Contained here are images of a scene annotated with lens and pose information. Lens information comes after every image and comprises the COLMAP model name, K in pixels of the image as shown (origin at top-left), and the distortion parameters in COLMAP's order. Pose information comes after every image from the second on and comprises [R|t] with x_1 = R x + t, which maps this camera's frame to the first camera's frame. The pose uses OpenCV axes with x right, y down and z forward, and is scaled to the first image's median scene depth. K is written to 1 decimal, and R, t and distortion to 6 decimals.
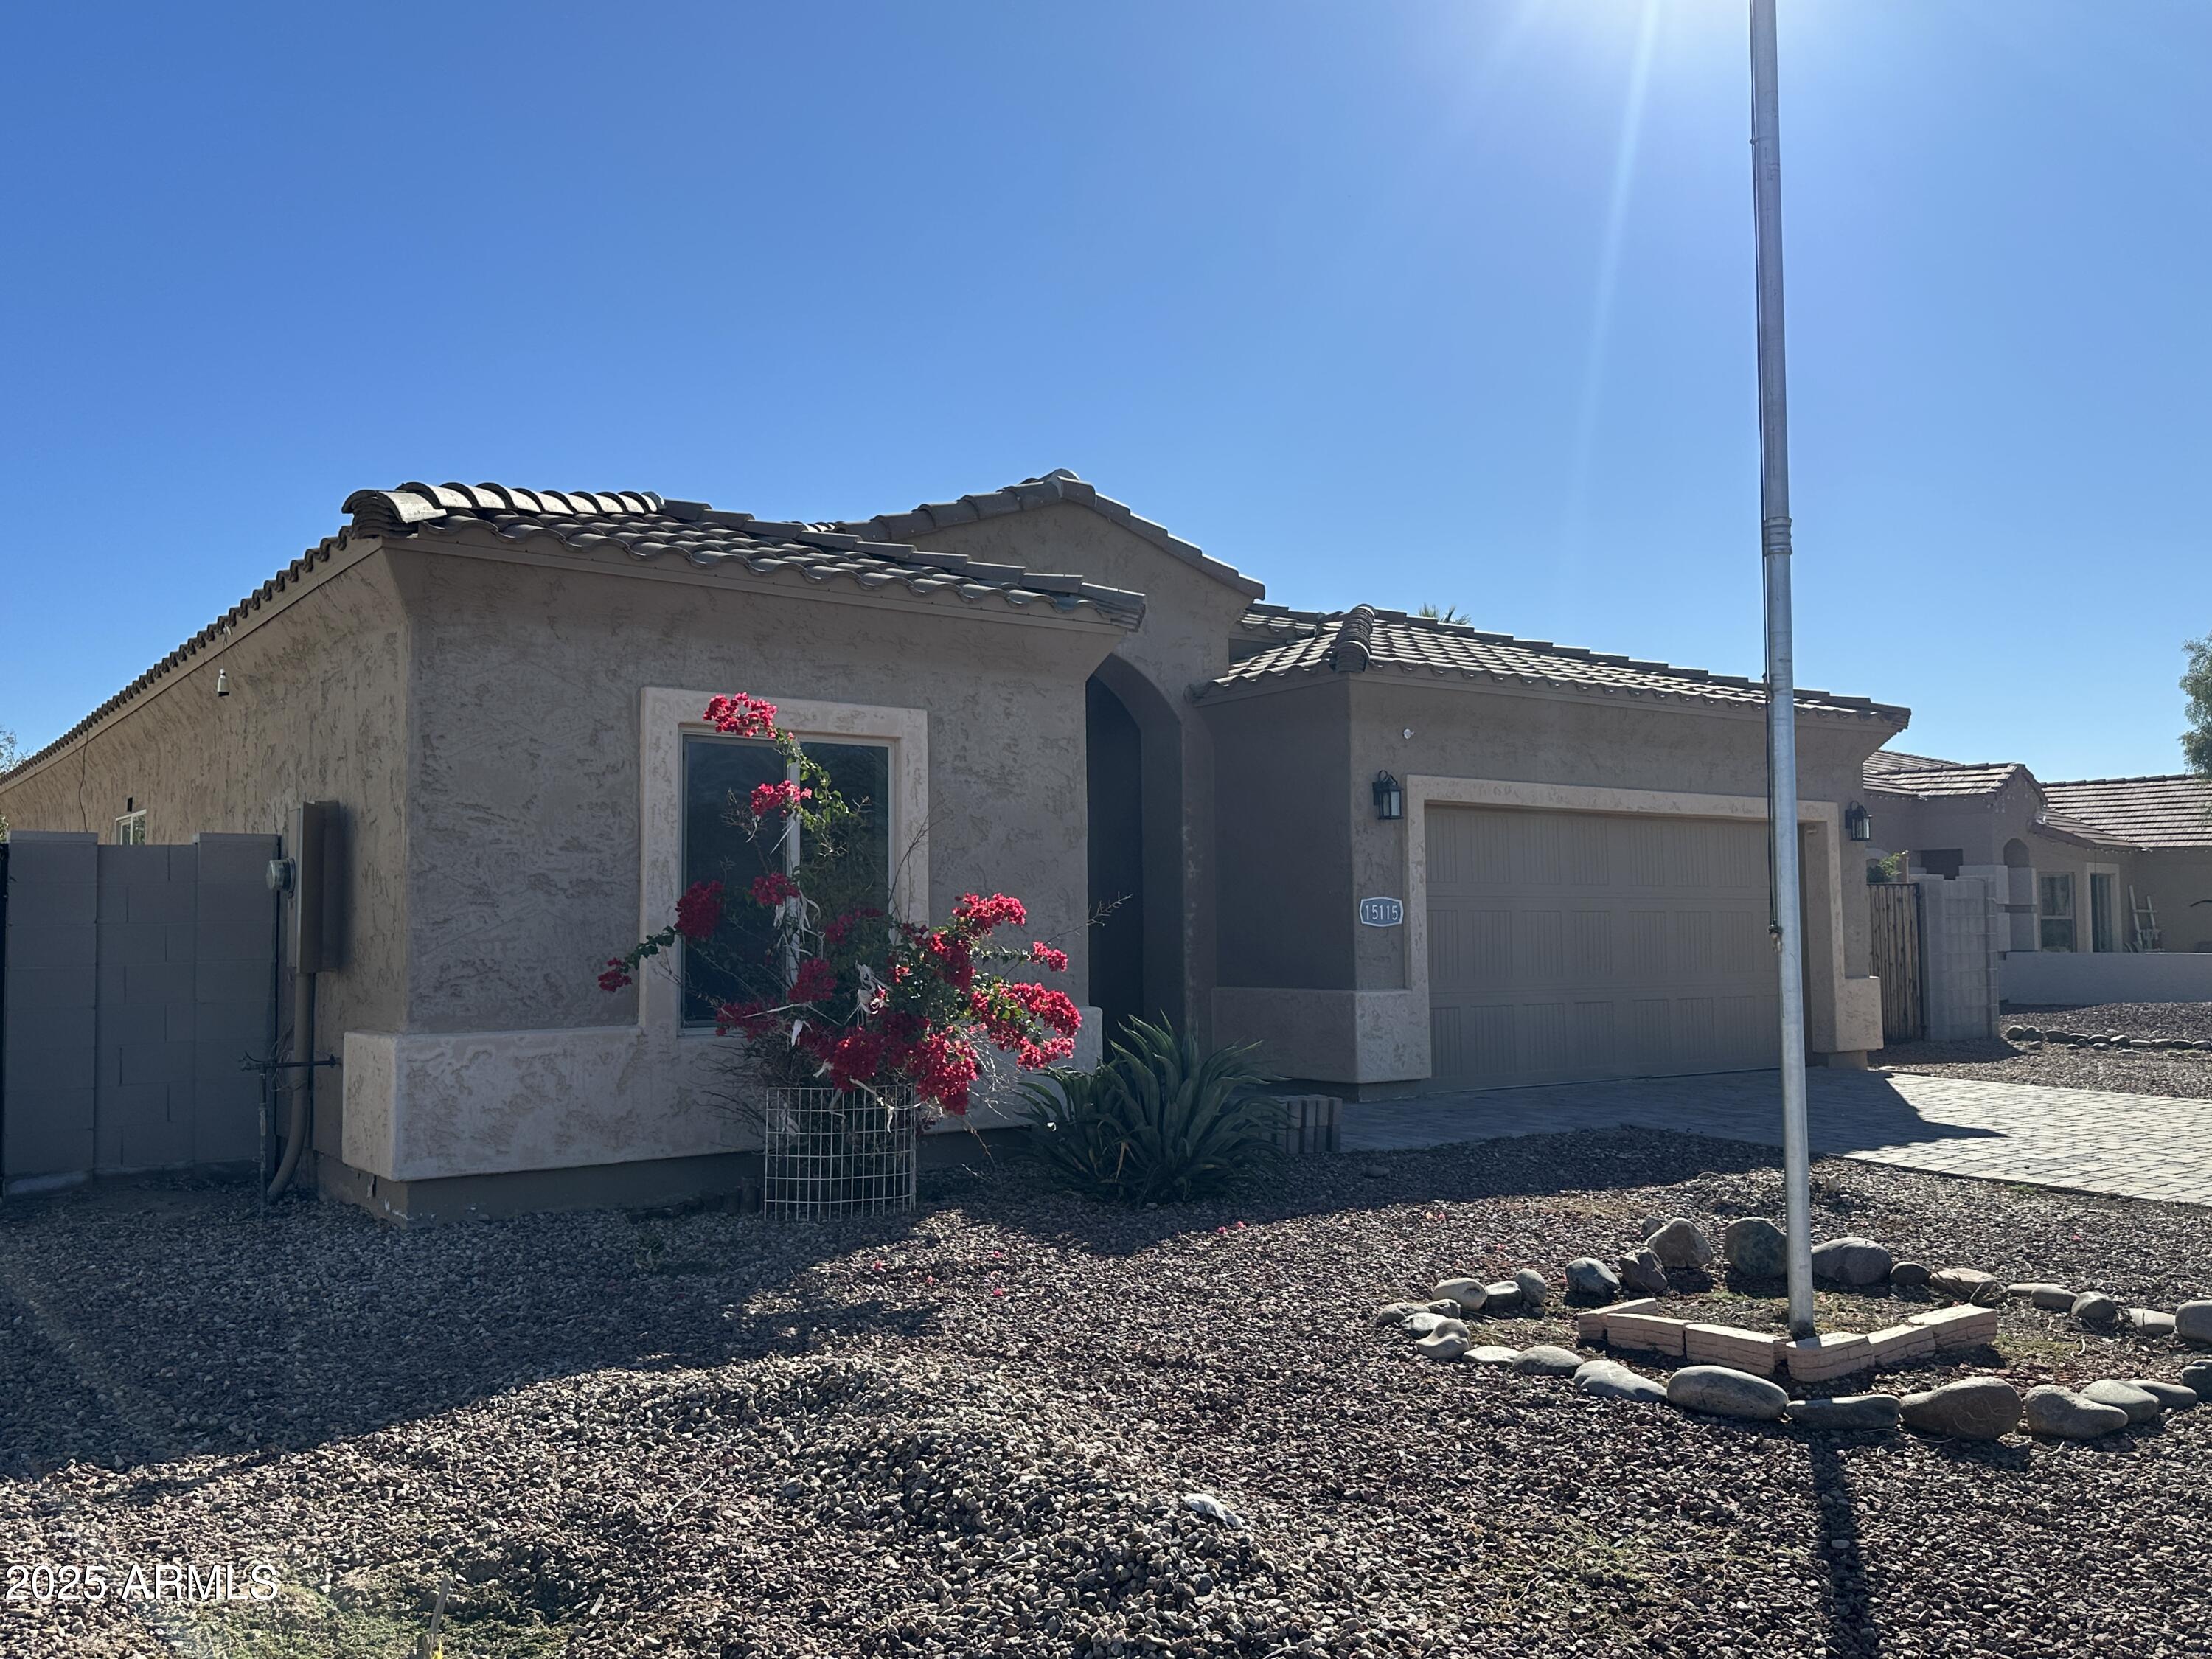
lens RADIAL K [[1799.9, 0, 1103.5], [0, 1799.9, 826.1], [0, 0, 1]] dist [0.013271, 0.001827]
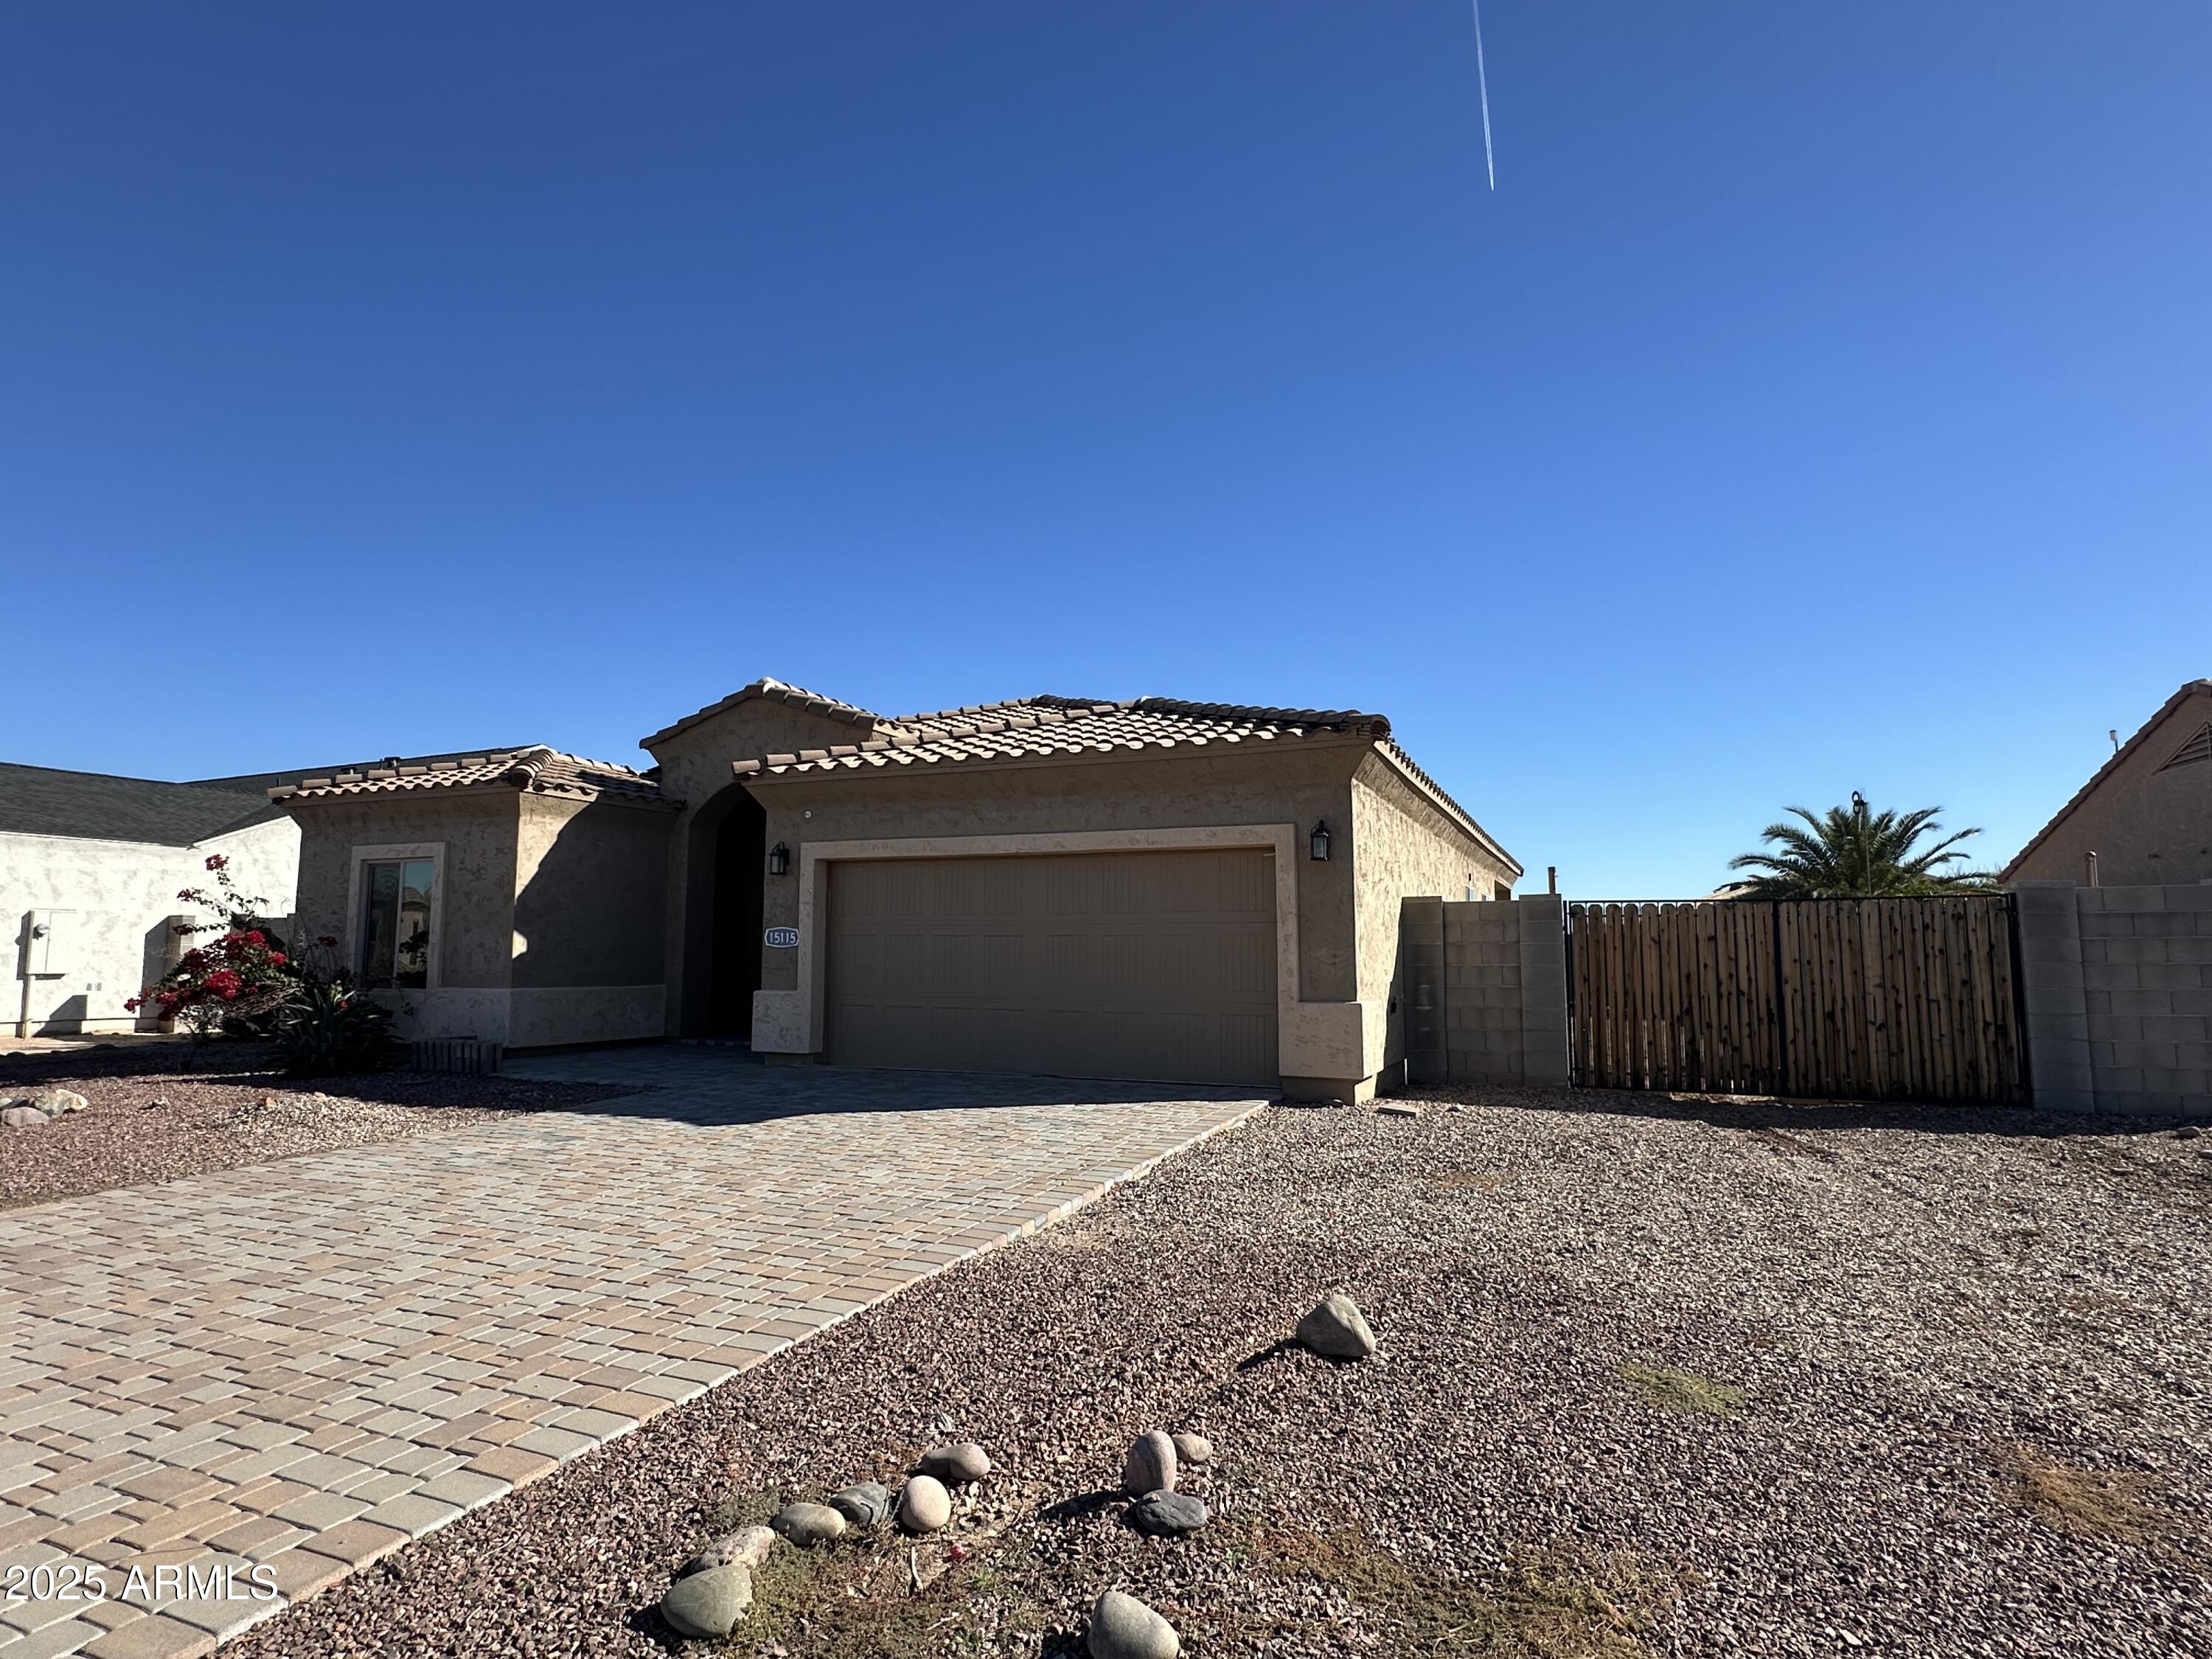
lens RADIAL K [[1181.1, 0, 1104.5], [0, 1181.1, 831.7], [0, 0, 1]] dist [-0.007926, -0.000474]
pose [[0.527499, -0.080511, -0.845732, 1.116587], [0.043578, 0.996753, -0.067707, 0.038064], [0.848437, -0.001140, 0.529294, 0.707249]]
